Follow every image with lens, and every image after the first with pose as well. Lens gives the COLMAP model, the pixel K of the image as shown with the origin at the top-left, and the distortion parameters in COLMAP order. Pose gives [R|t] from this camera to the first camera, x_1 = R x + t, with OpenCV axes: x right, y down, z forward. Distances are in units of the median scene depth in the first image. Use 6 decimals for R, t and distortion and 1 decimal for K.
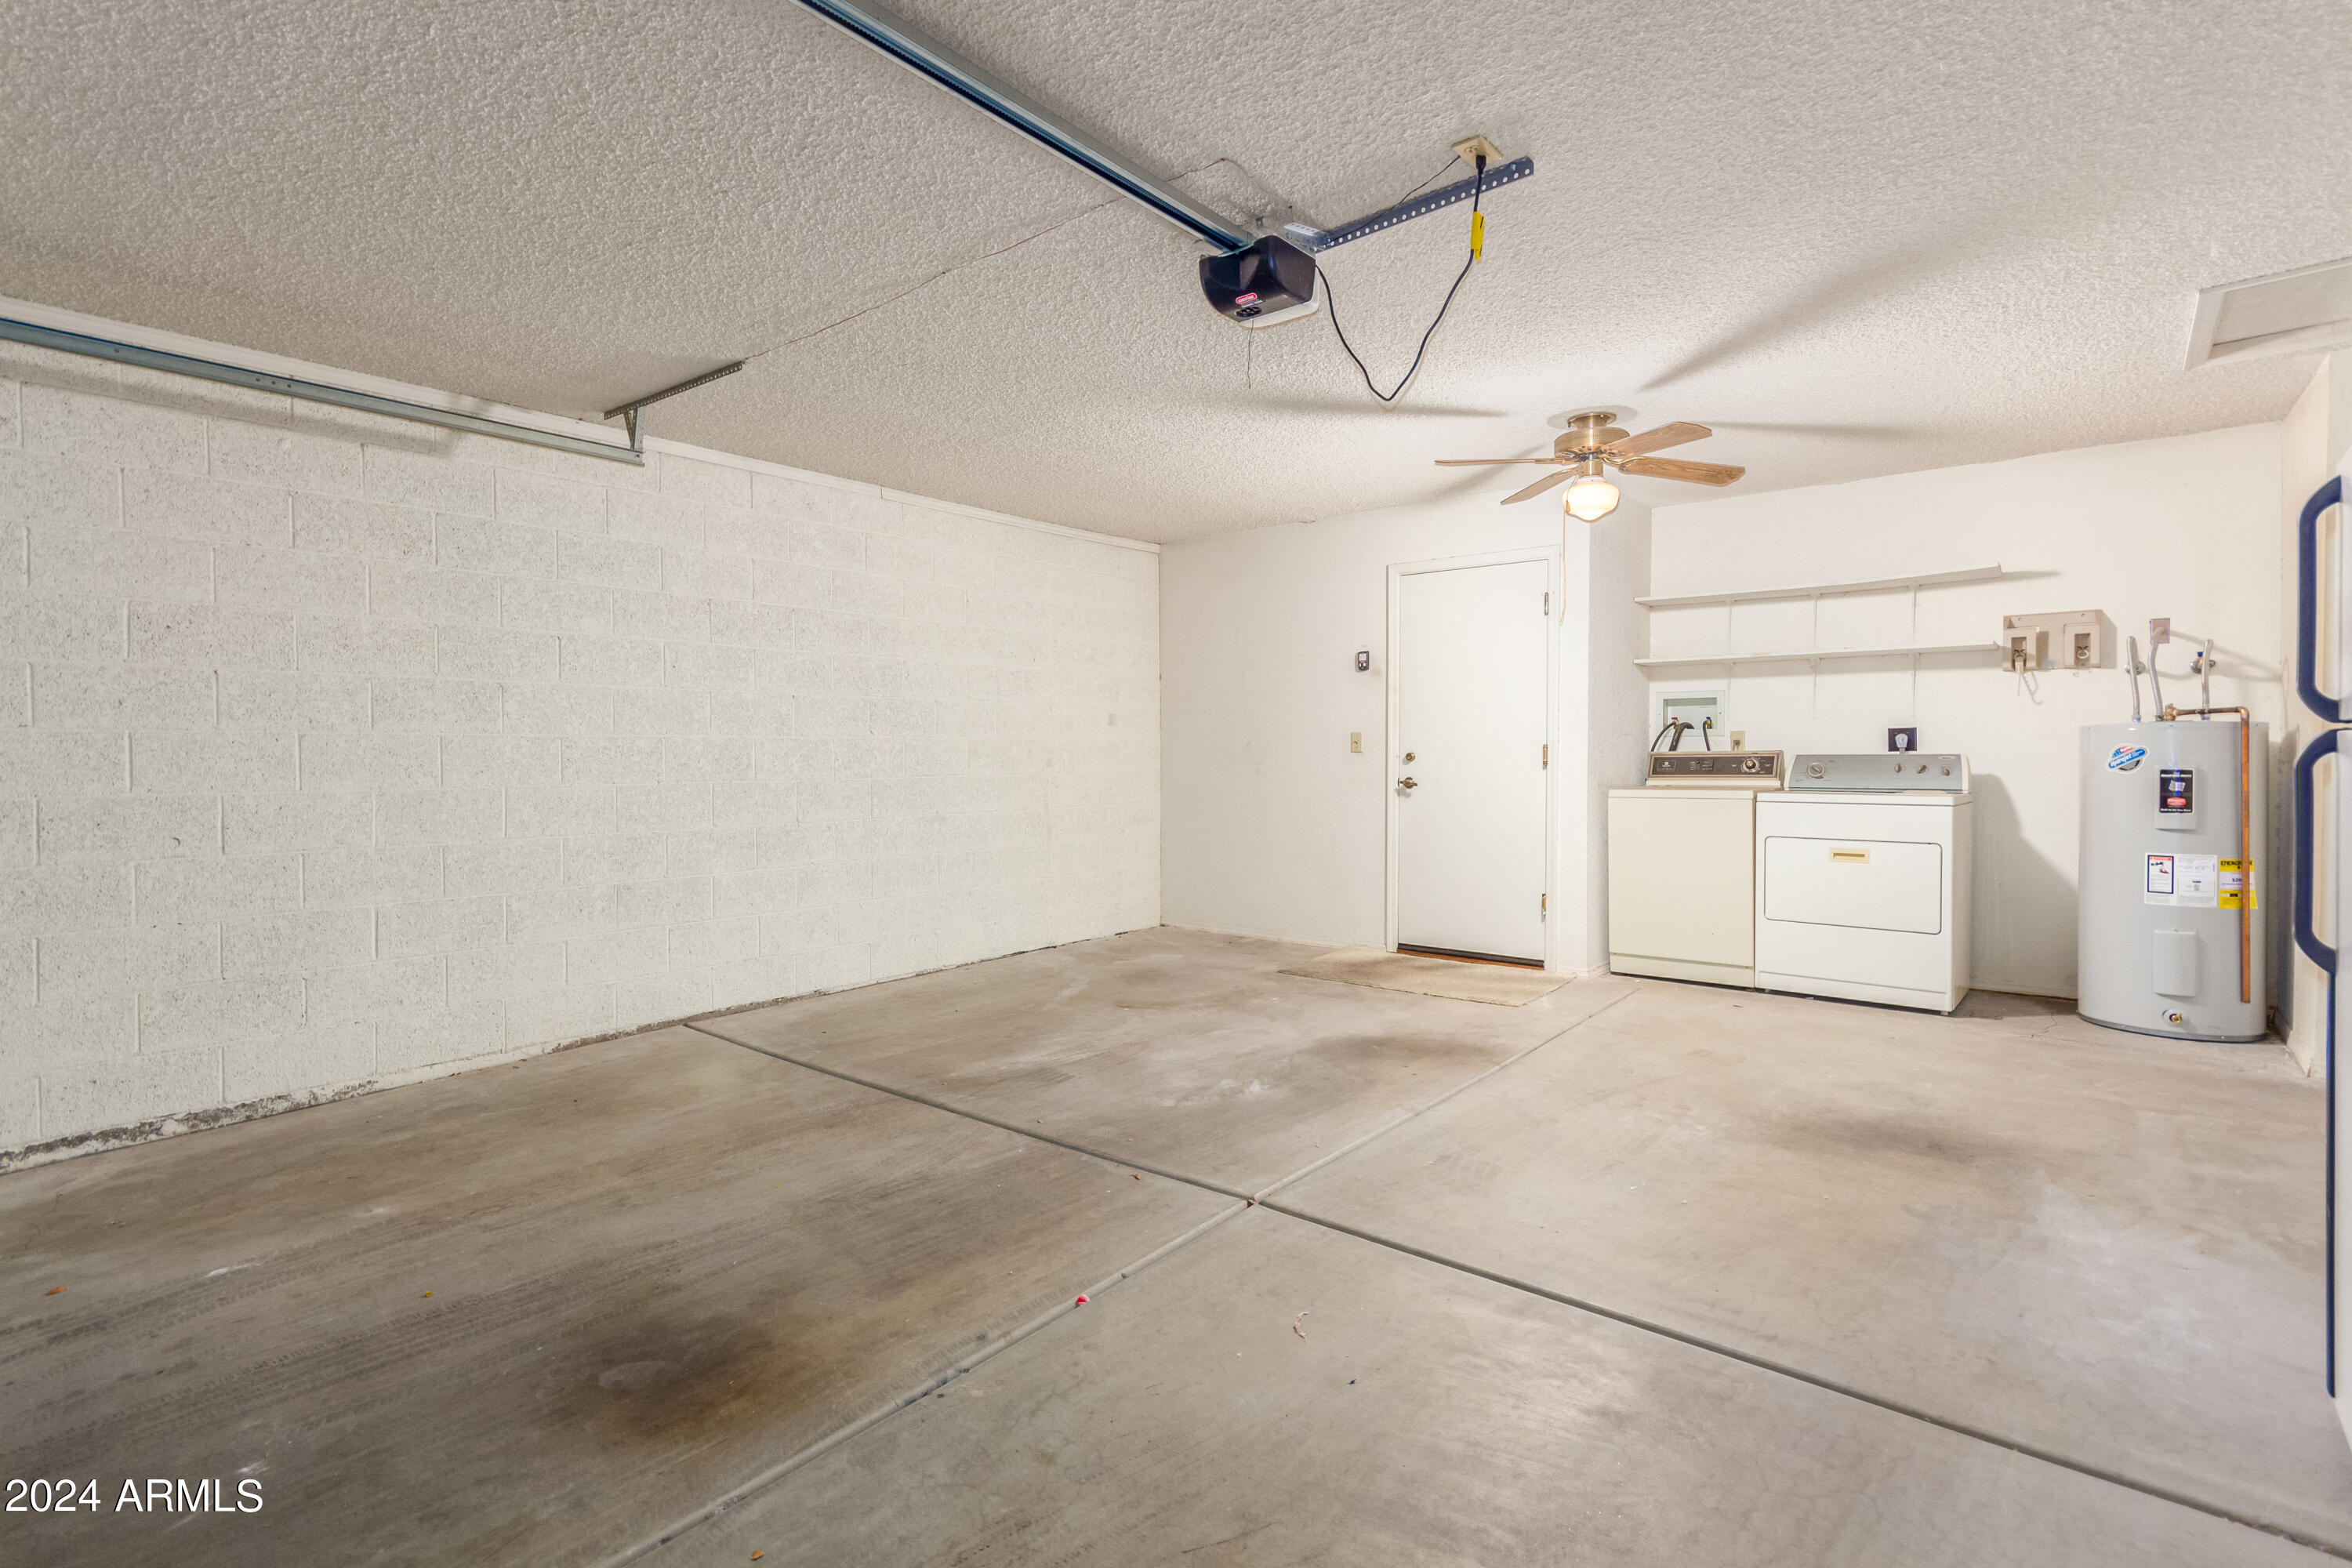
lens RADIAL K [[1102.4, 0, 1178.8], [0, 1102.4, 773.6], [0, 0, 1]] dist [0.000625, 0.000788]
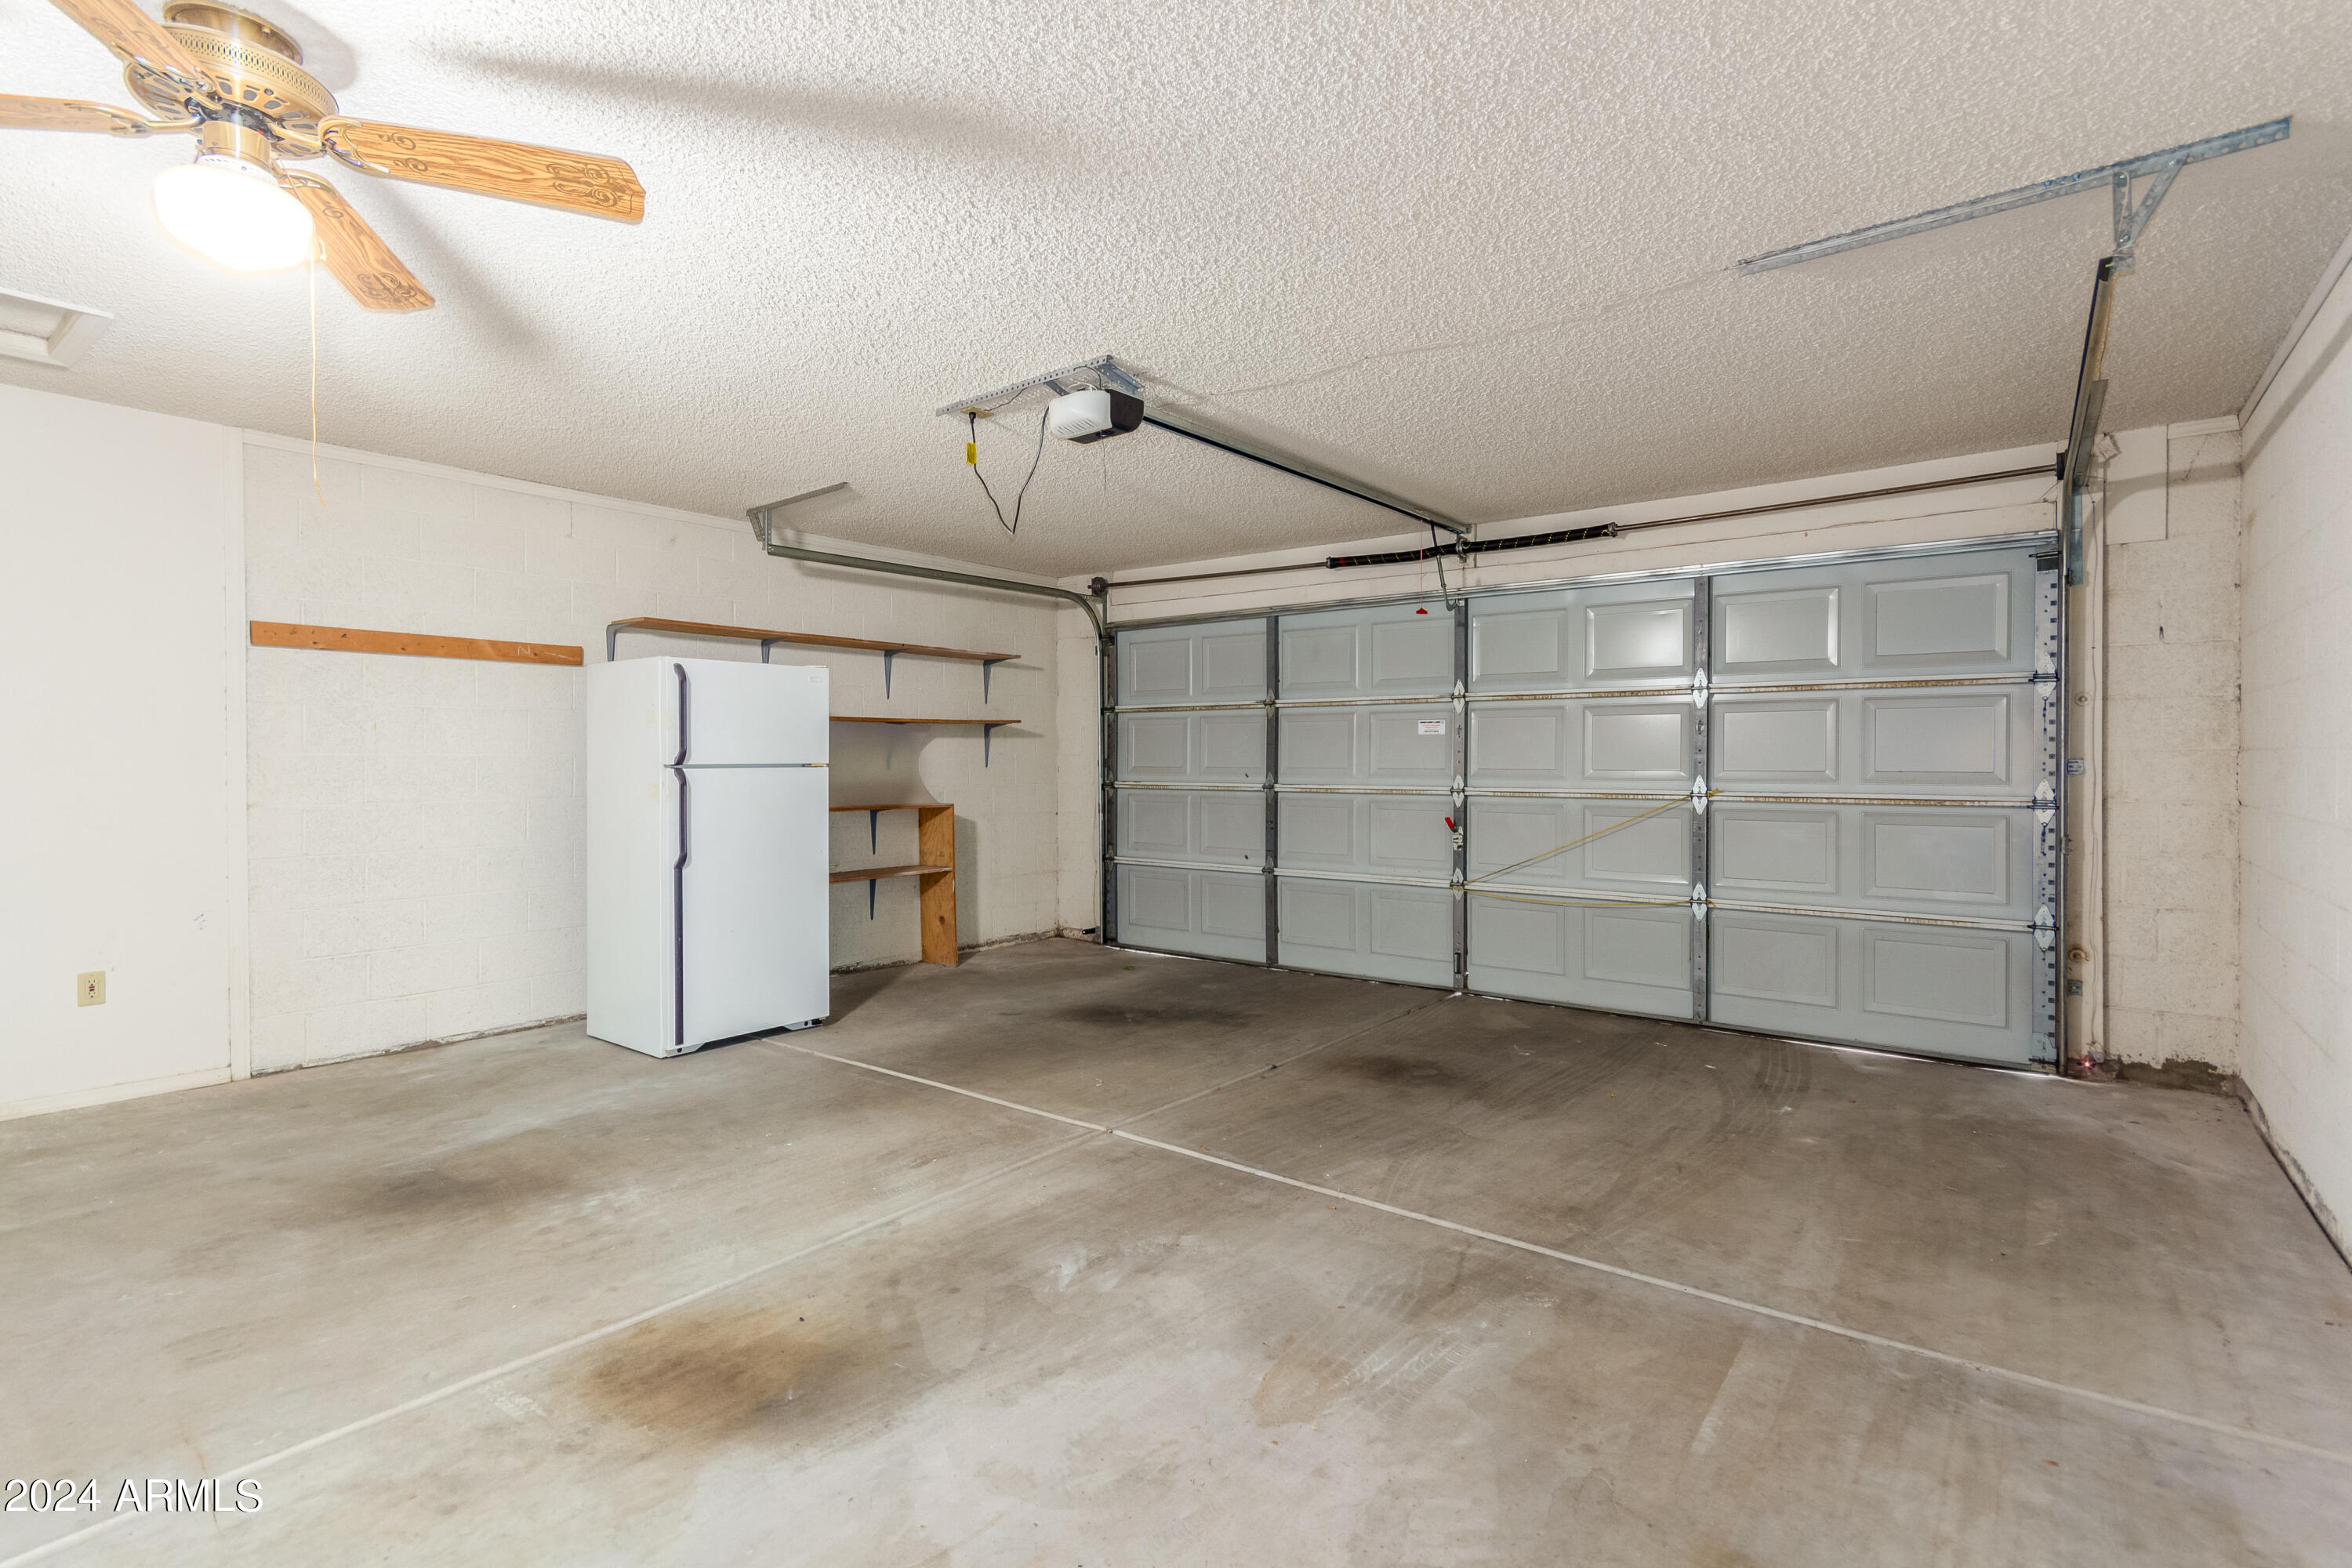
lens RADIAL K [[1102.4, 0, 1178.8], [0, 1102.4, 773.6], [0, 0, 1]] dist [0.000625, 0.000788]
pose [[-0.999105, 0.008746, -0.041374, 0.030821], [0.007511, 0.999524, 0.029908, -0.055706], [0.041616, 0.029570, -0.998696, 2.011606]]
